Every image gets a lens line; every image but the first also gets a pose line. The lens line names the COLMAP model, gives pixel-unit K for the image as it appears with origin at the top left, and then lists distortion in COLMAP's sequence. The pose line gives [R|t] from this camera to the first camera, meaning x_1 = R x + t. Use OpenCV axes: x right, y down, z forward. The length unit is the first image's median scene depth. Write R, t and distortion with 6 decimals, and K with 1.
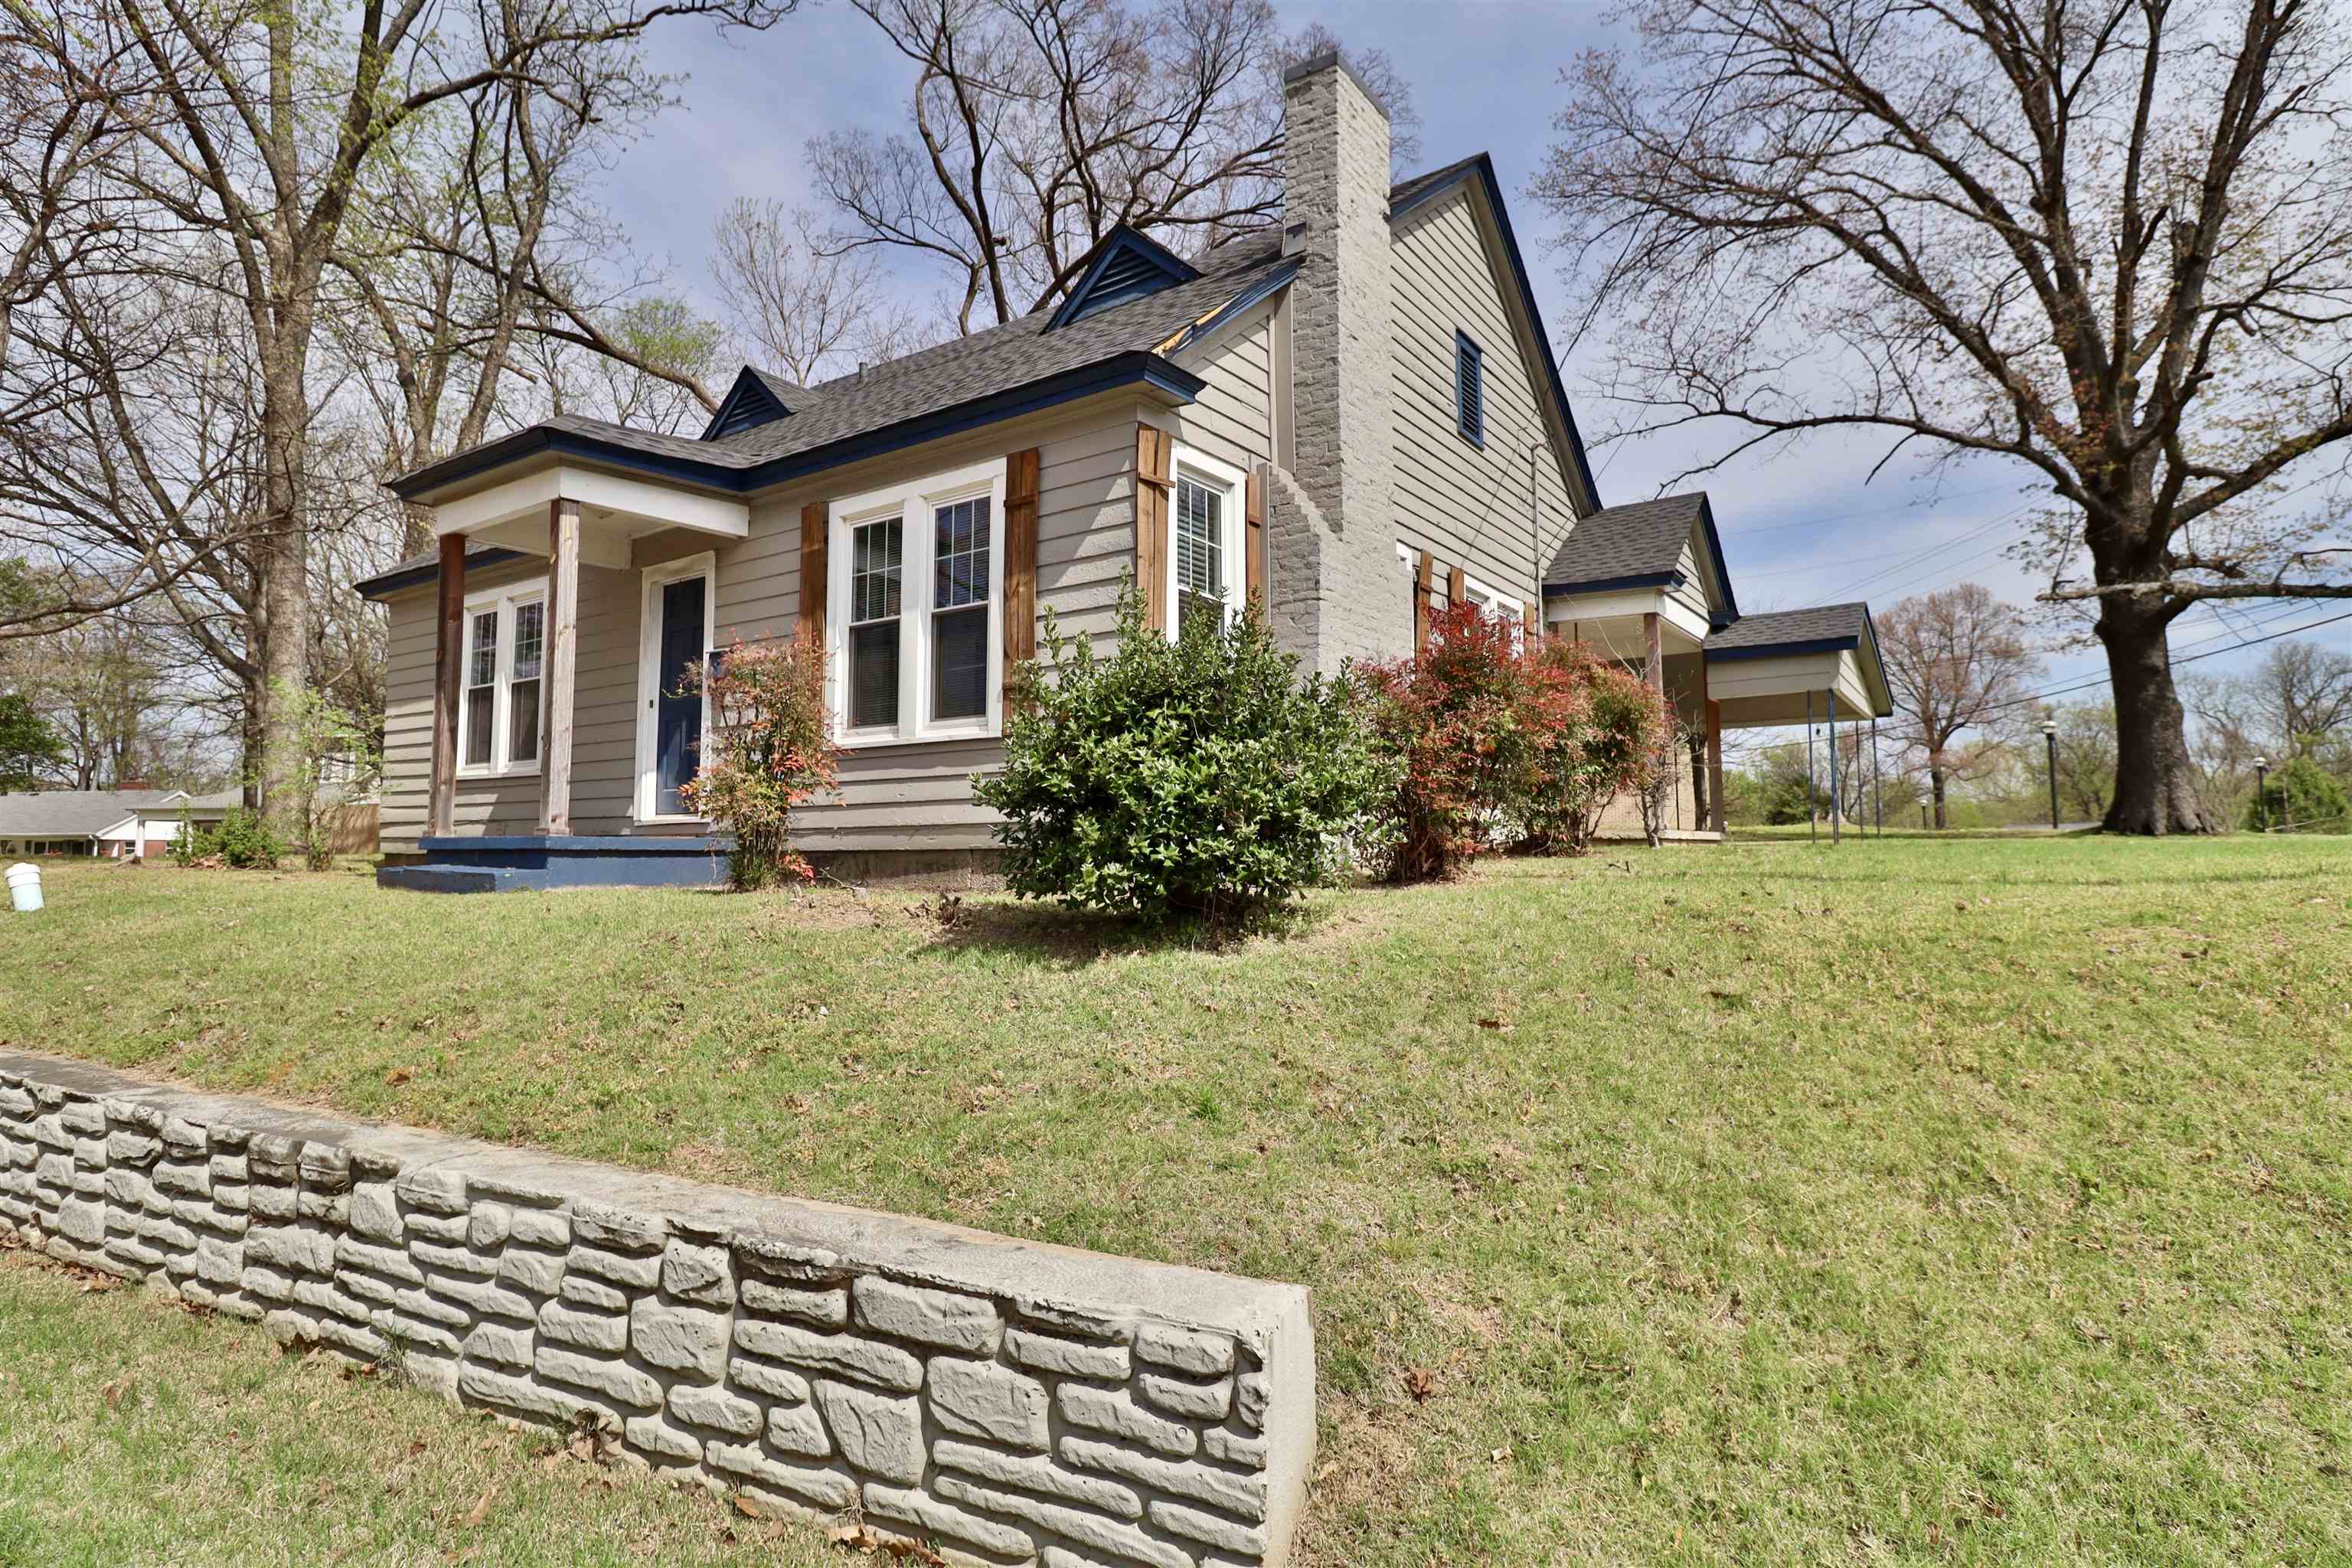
lens RADIAL K [[1204.1, 0, 1191.2], [0, 1204.1, 754.5], [0, 0, 1]] dist [0.002161, -0.014329]
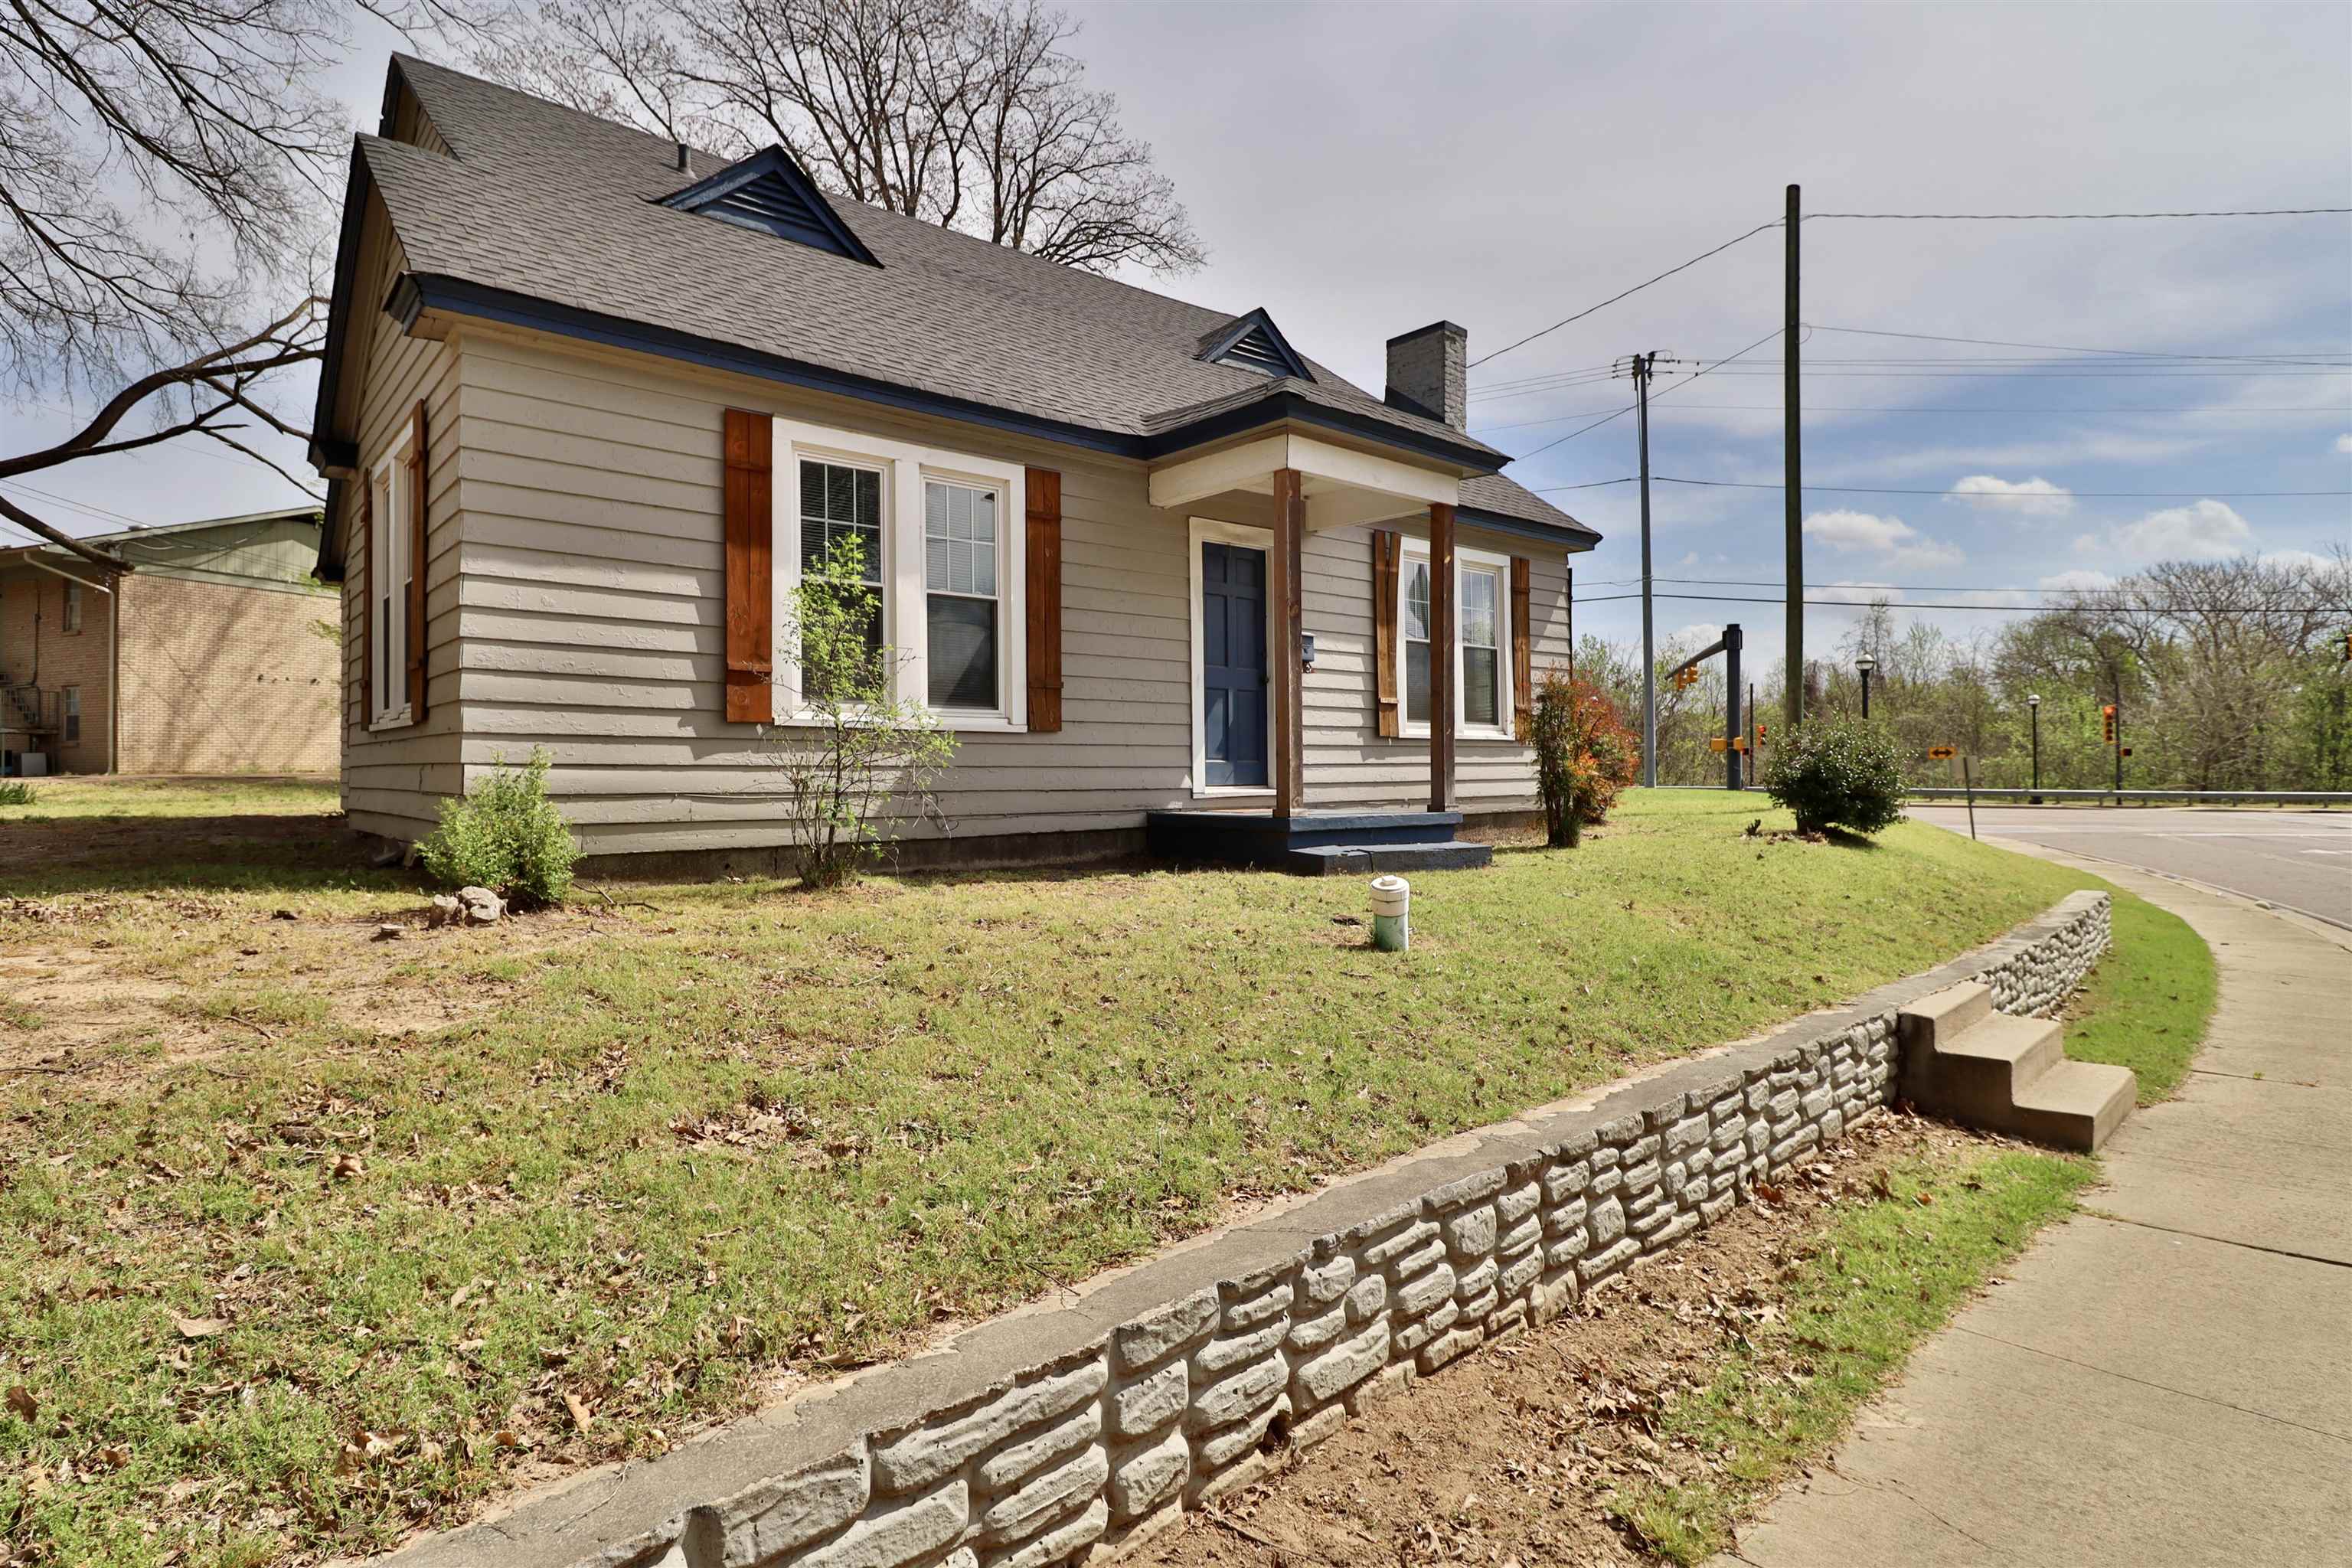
lens RADIAL K [[1204.1, 0, 1191.2], [0, 1204.1, 754.5], [0, 0, 1]] dist [0.002161, -0.014329]
pose [[0.258777, 0.018234, 0.965765, -1.647180], [-0.068759, 0.997633, -0.000411, 0.031022], [-0.963487, -0.066298, 0.259418, 0.927484]]
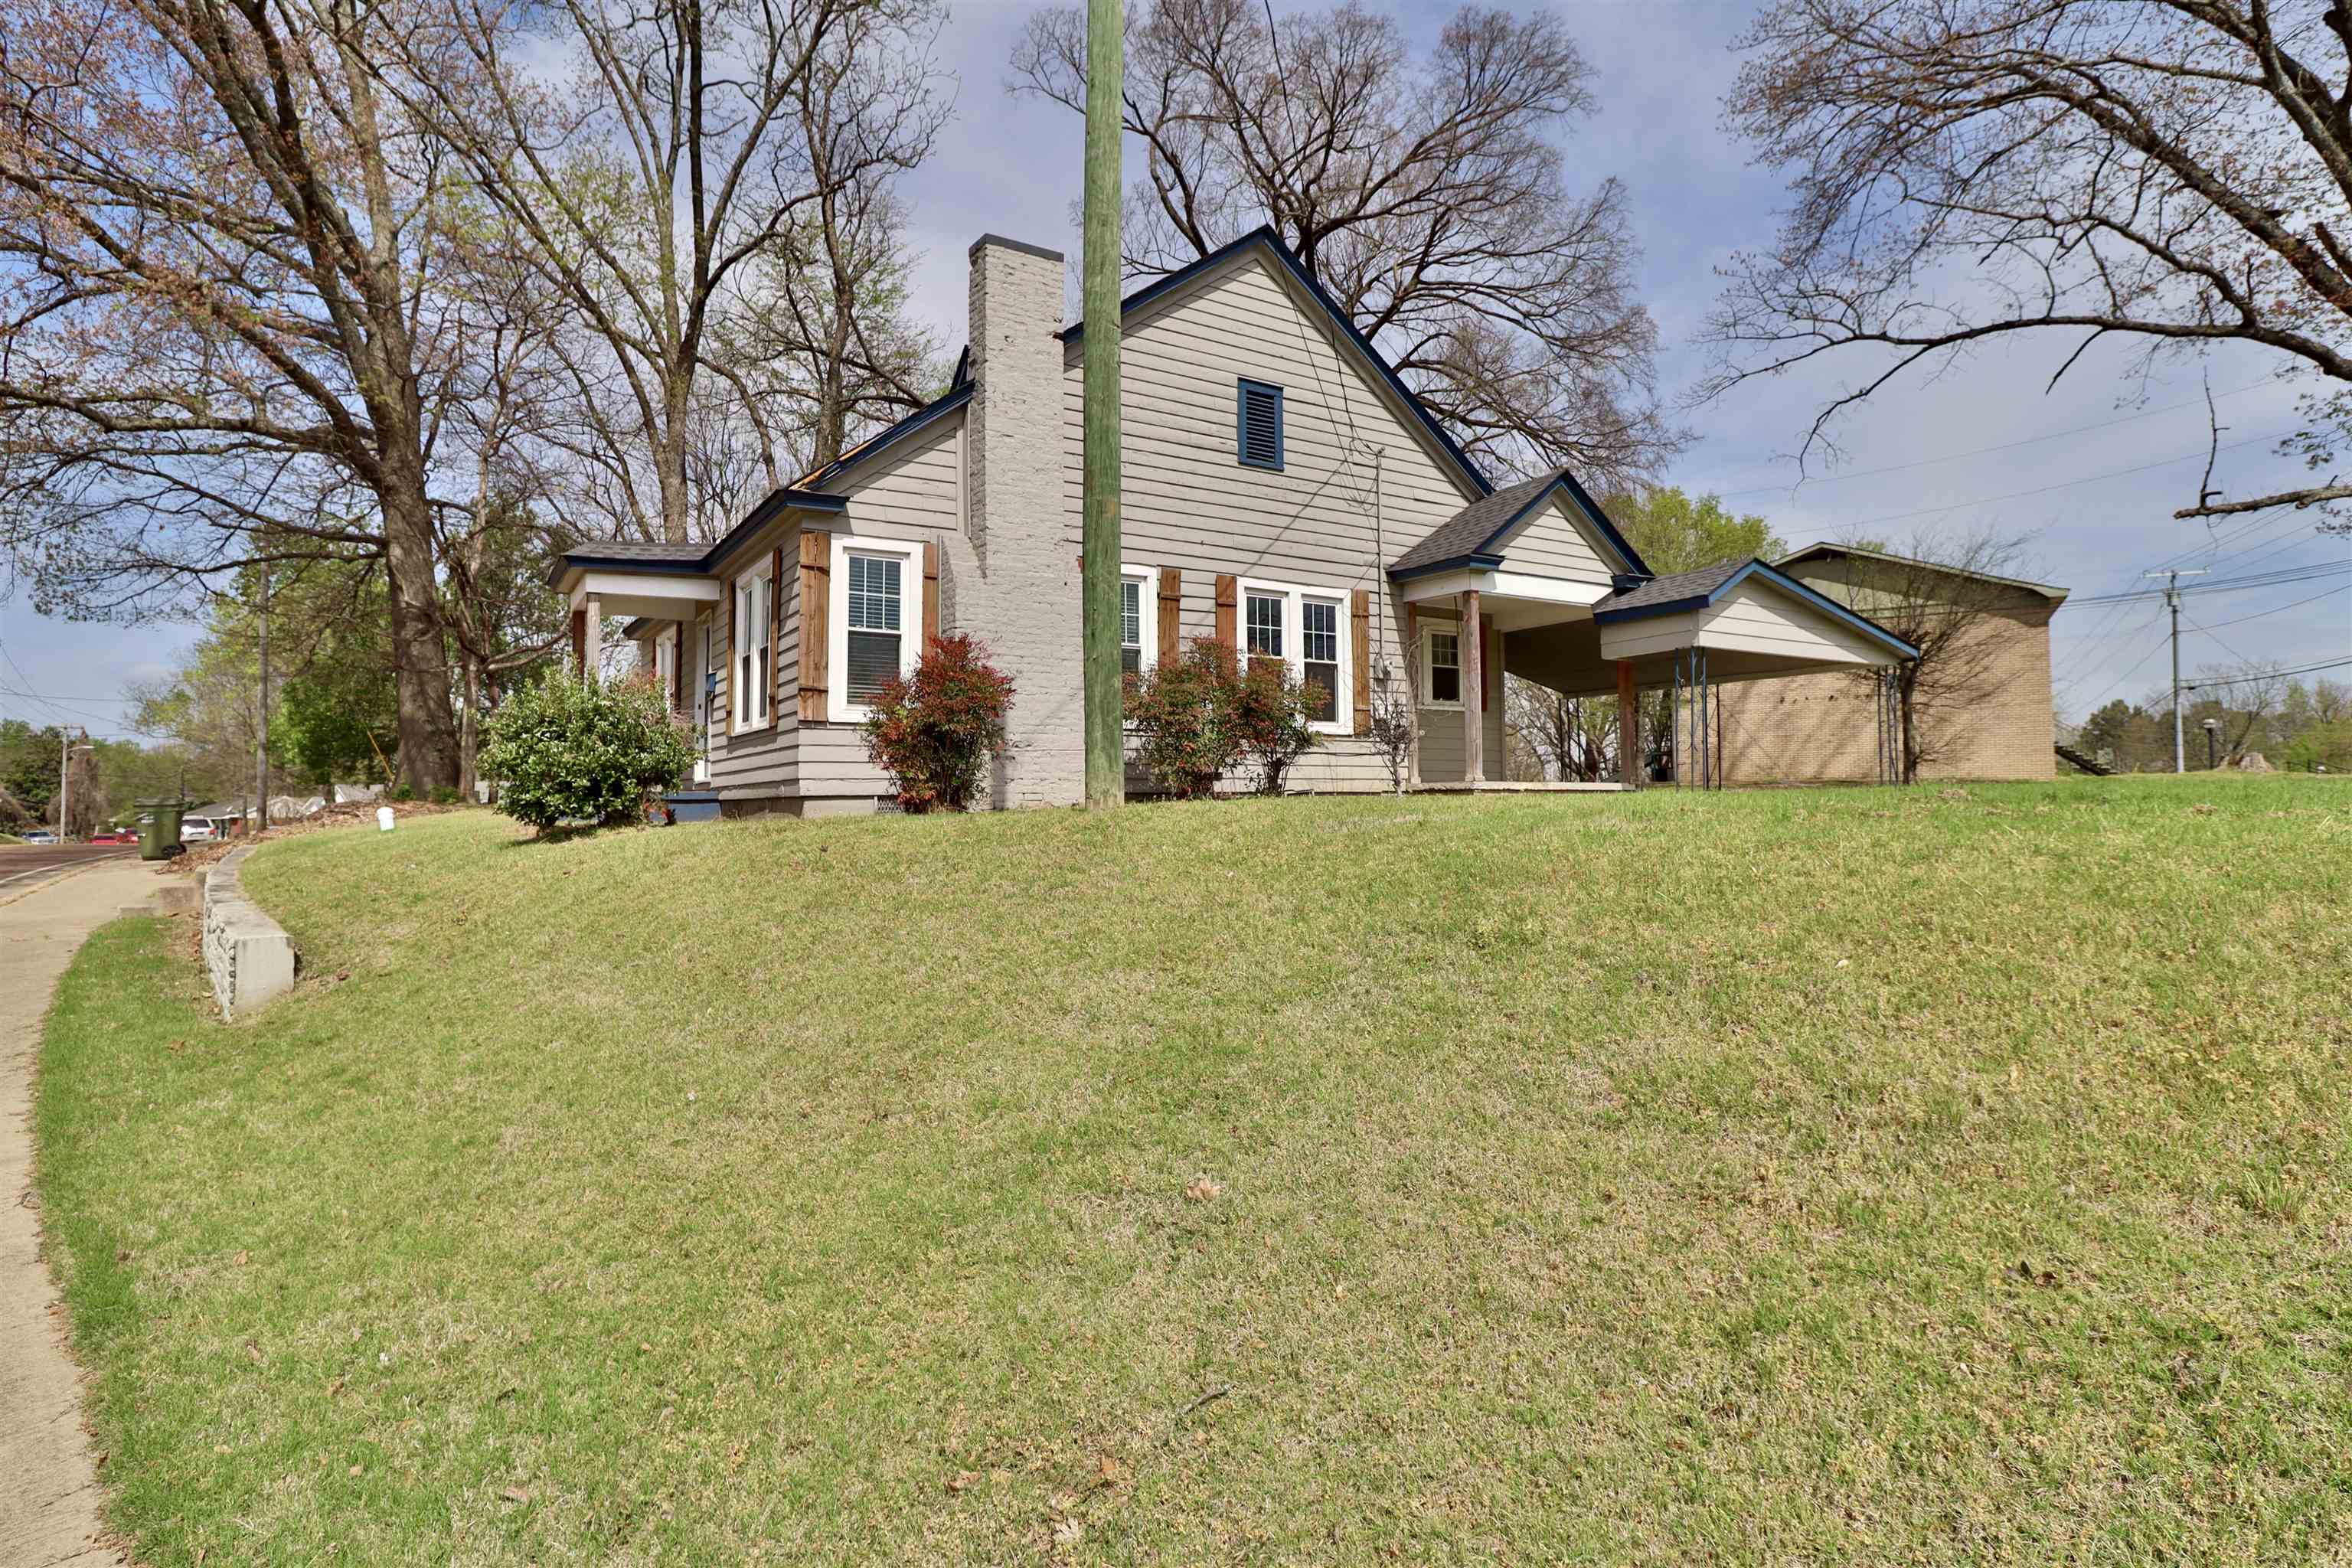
lens RADIAL K [[1204.1, 0, 1191.2], [0, 1204.1, 754.5], [0, 0, 1]] dist [0.002161, -0.014329]
pose [[0.921772, -0.018034, -0.387313, 0.913277], [0.032588, 0.998987, 0.031041, -0.010140], [0.386361, -0.041234, 0.921425, -0.245754]]
